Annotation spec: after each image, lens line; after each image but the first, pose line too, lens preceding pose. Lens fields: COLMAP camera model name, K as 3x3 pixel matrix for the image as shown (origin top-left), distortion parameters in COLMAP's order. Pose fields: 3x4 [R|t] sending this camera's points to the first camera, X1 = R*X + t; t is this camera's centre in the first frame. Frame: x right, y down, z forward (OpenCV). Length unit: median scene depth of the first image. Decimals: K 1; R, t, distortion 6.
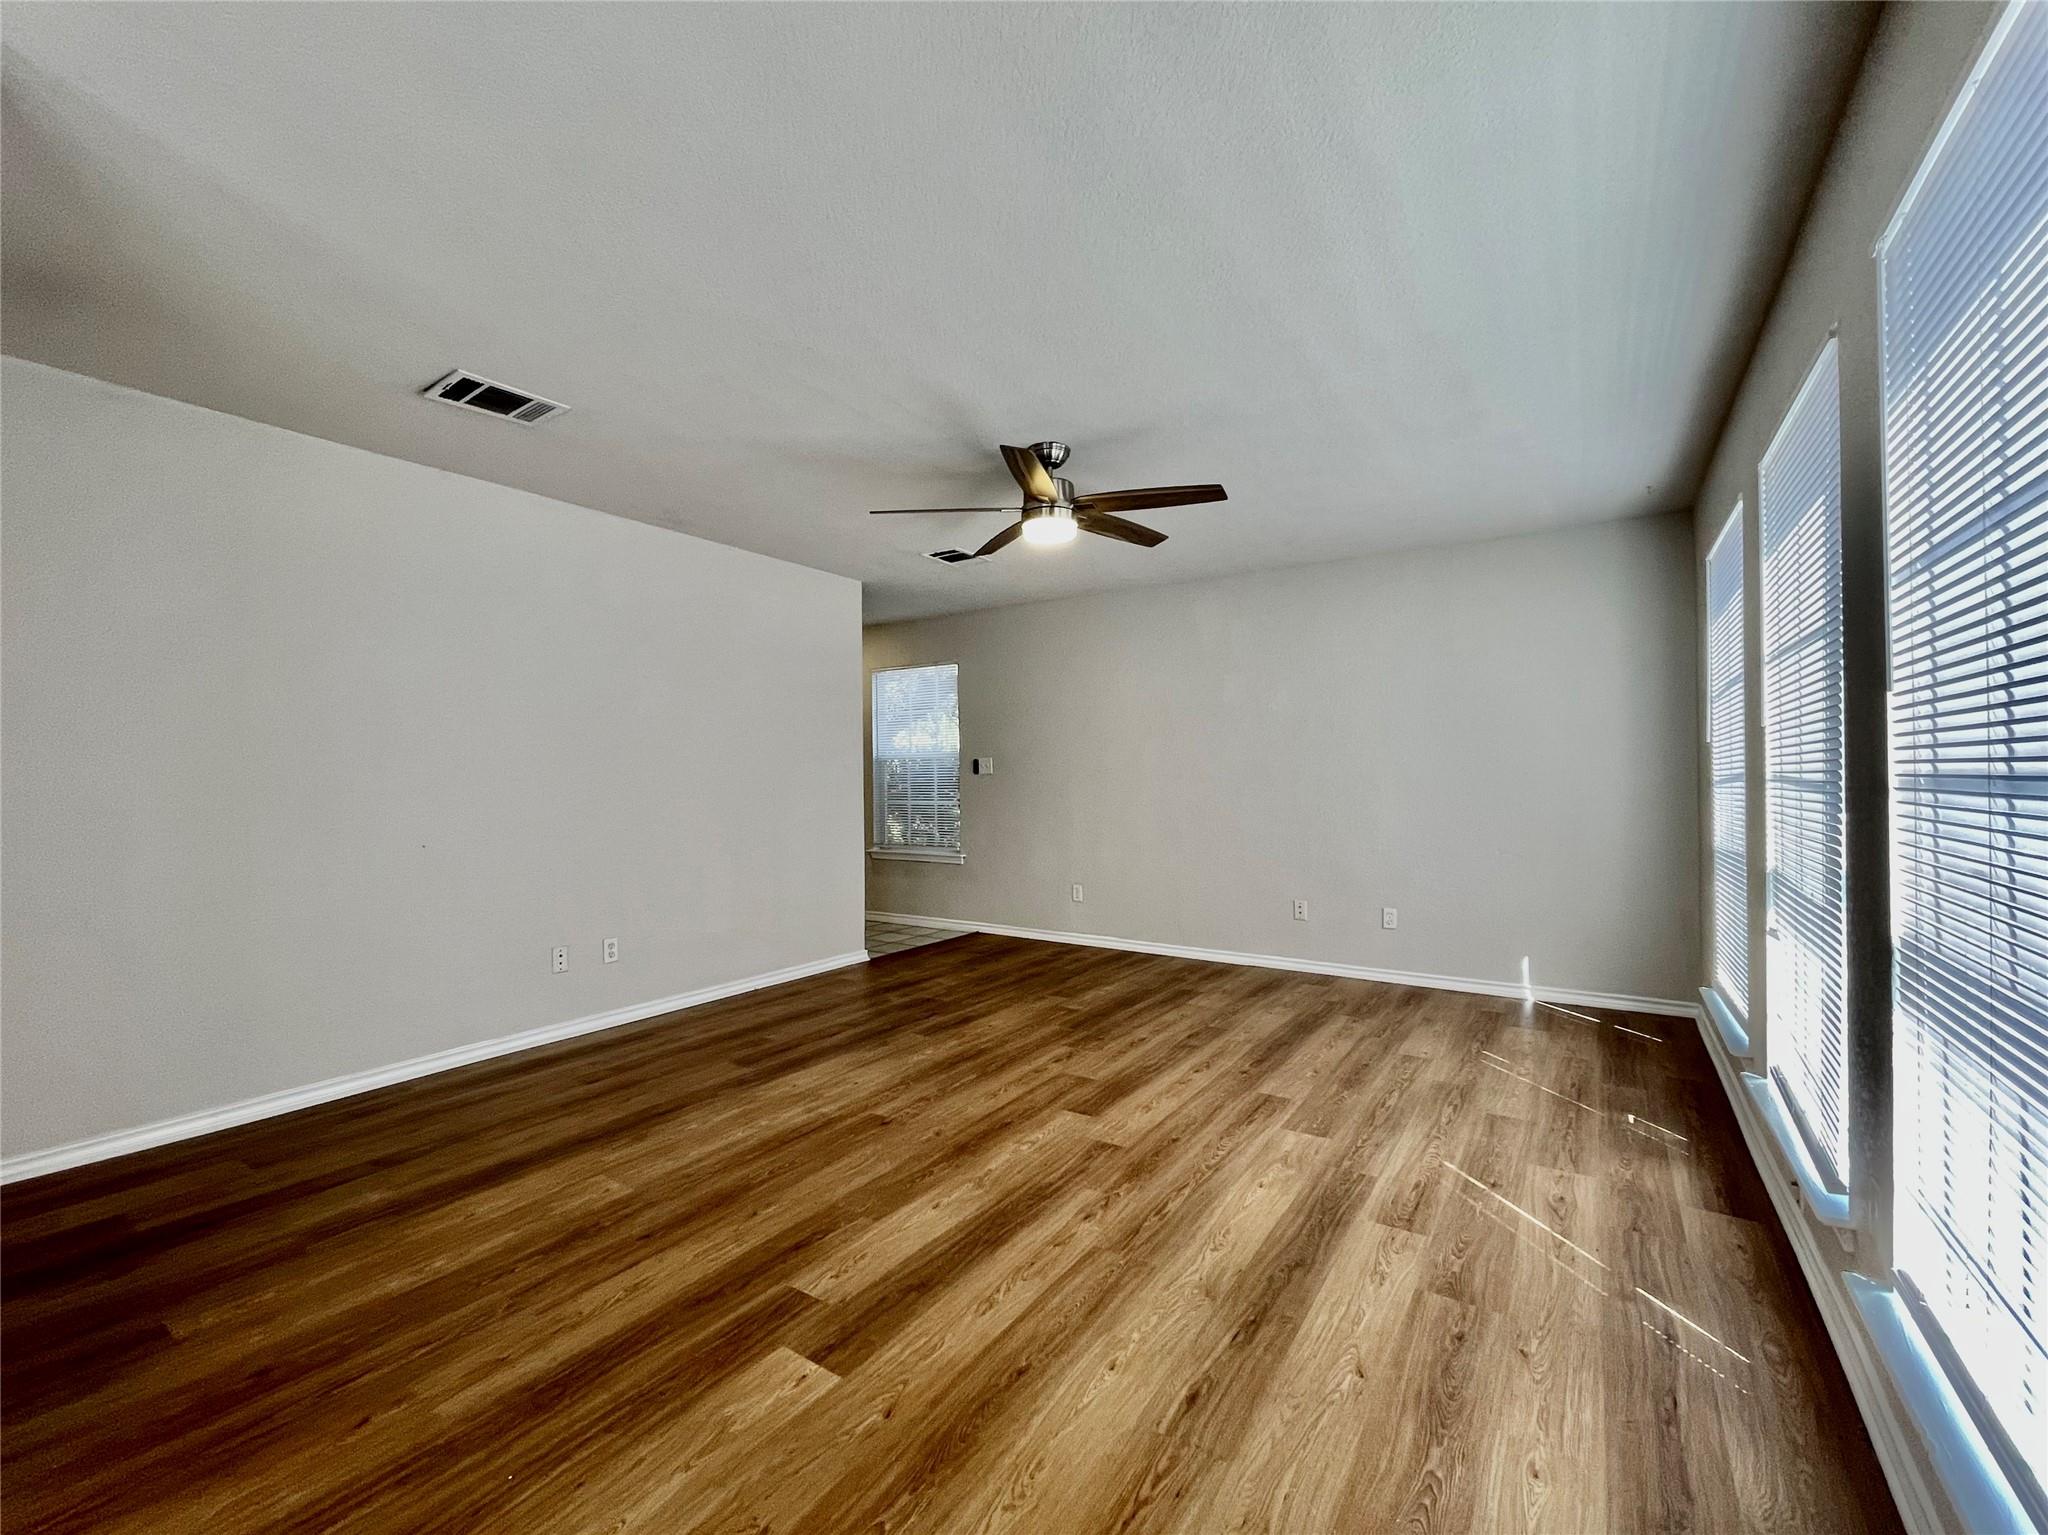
lens RADIAL K [[852.2, 0, 1036.2], [0, 852.2, 766.3], [0, 0, 1]] dist [-0.011599, -0.000159]
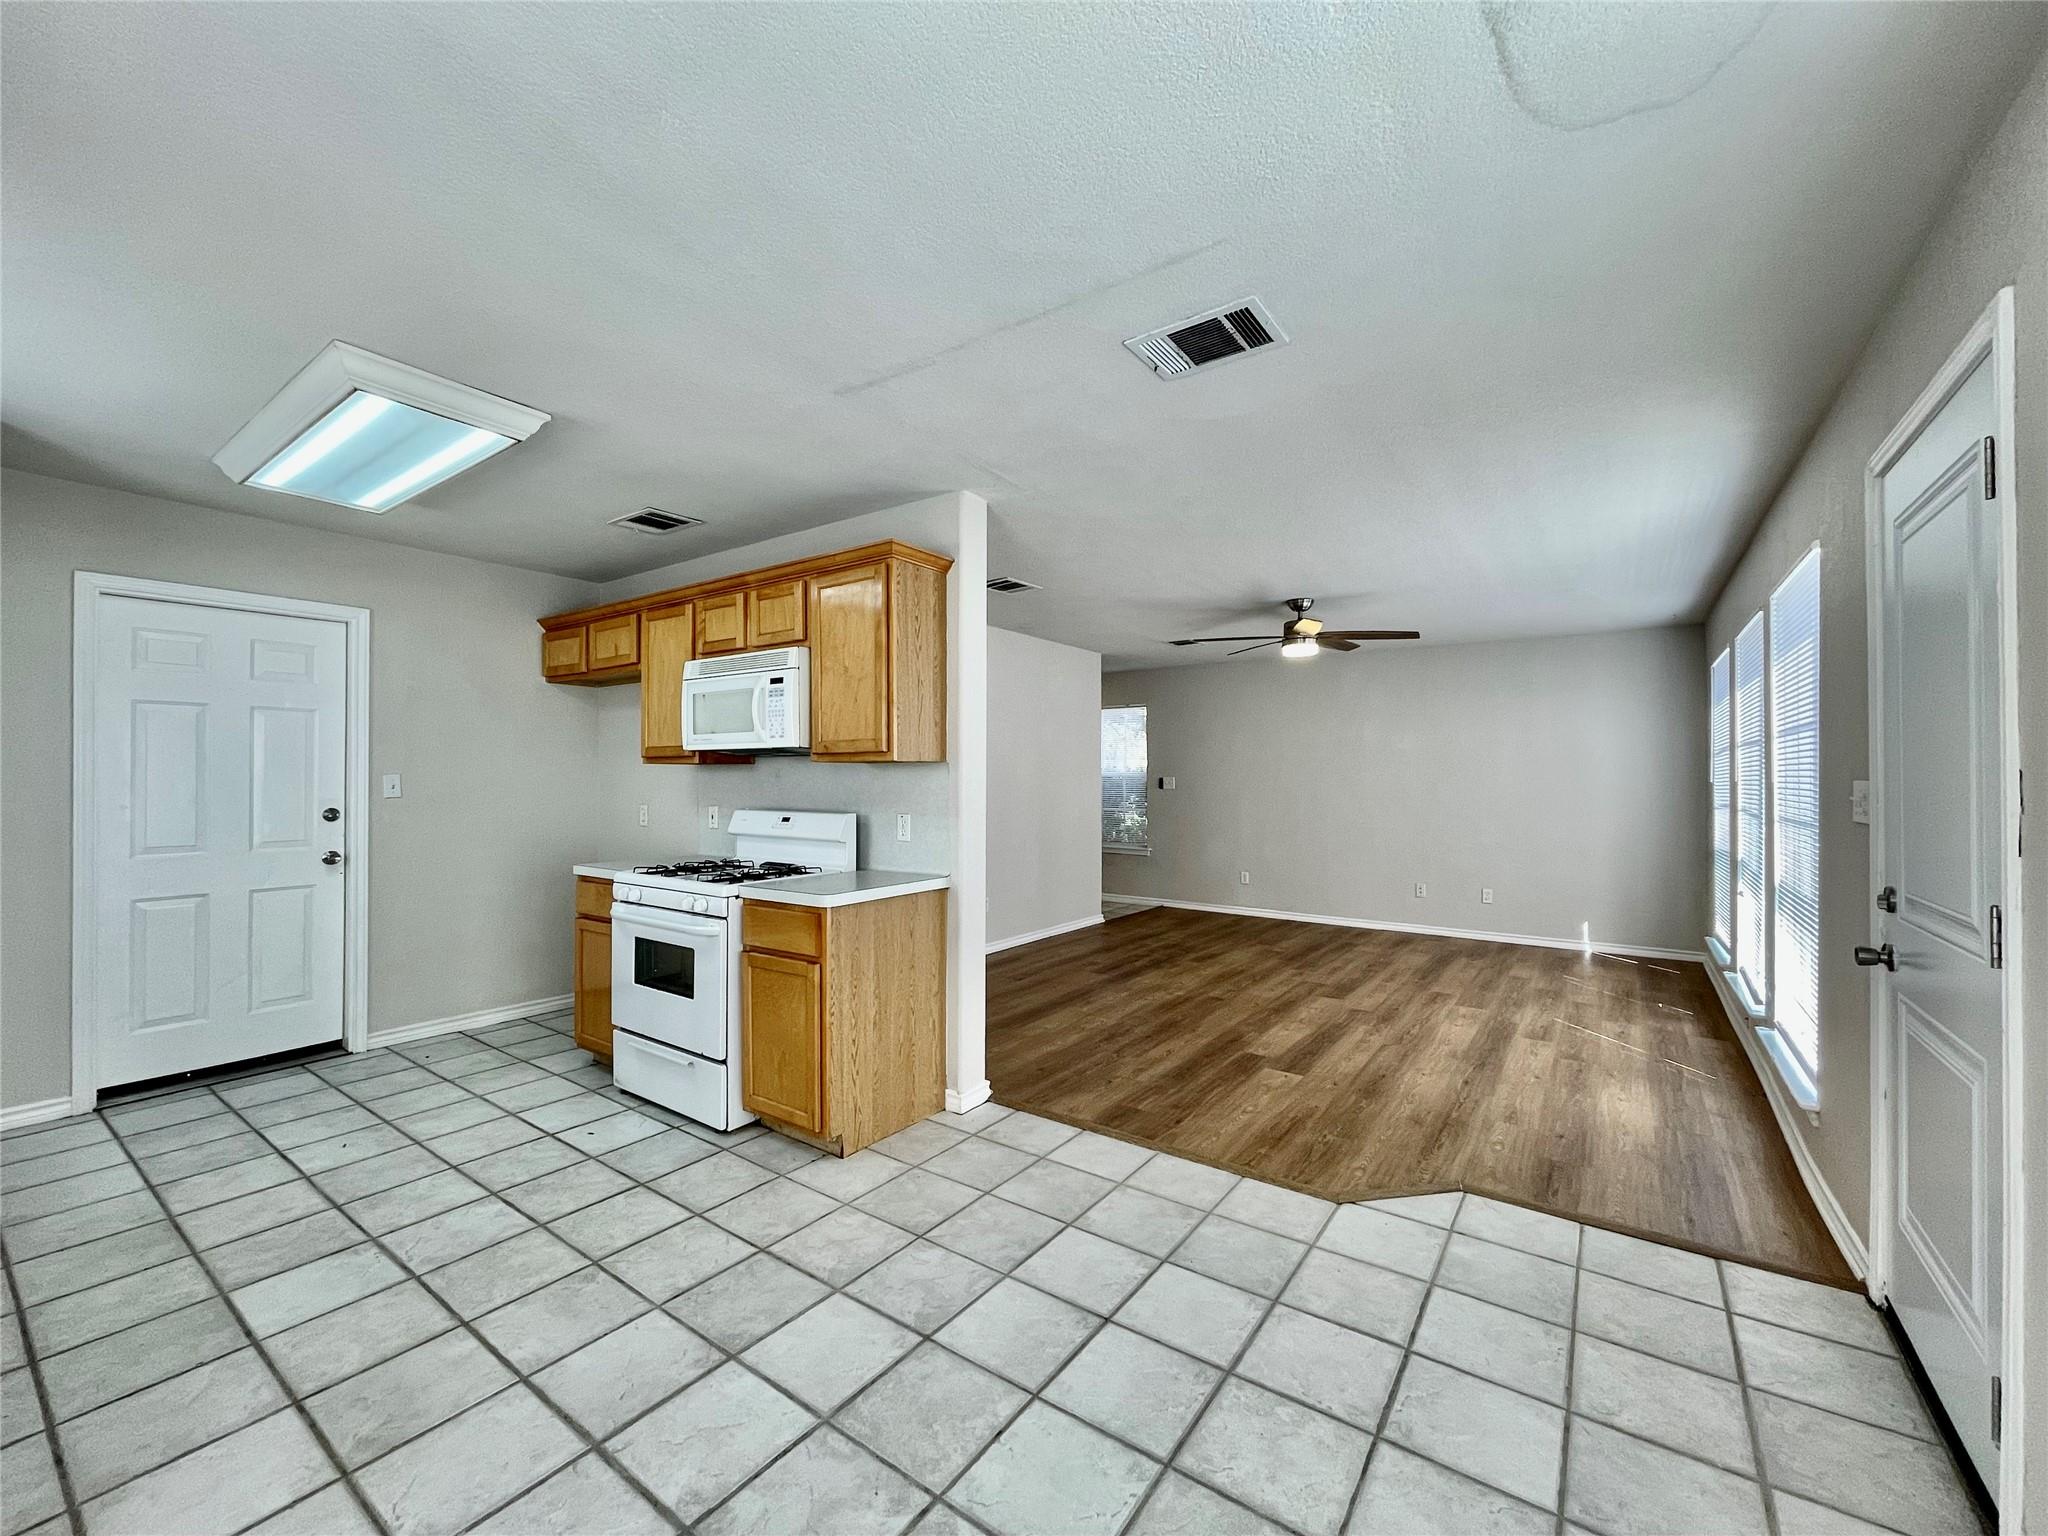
lens RADIAL K [[825.5, 0, 1024.0], [0, 825.5, 768.0], [0, 0, 1]] dist [-0.020417, 0.000225]
pose [[0.998789, 0.009475, -0.048281, -0.521968], [-0.009417, 0.999955, 0.001445, -0.055112], [0.048293, -0.000988, 0.998833, -0.727915]]
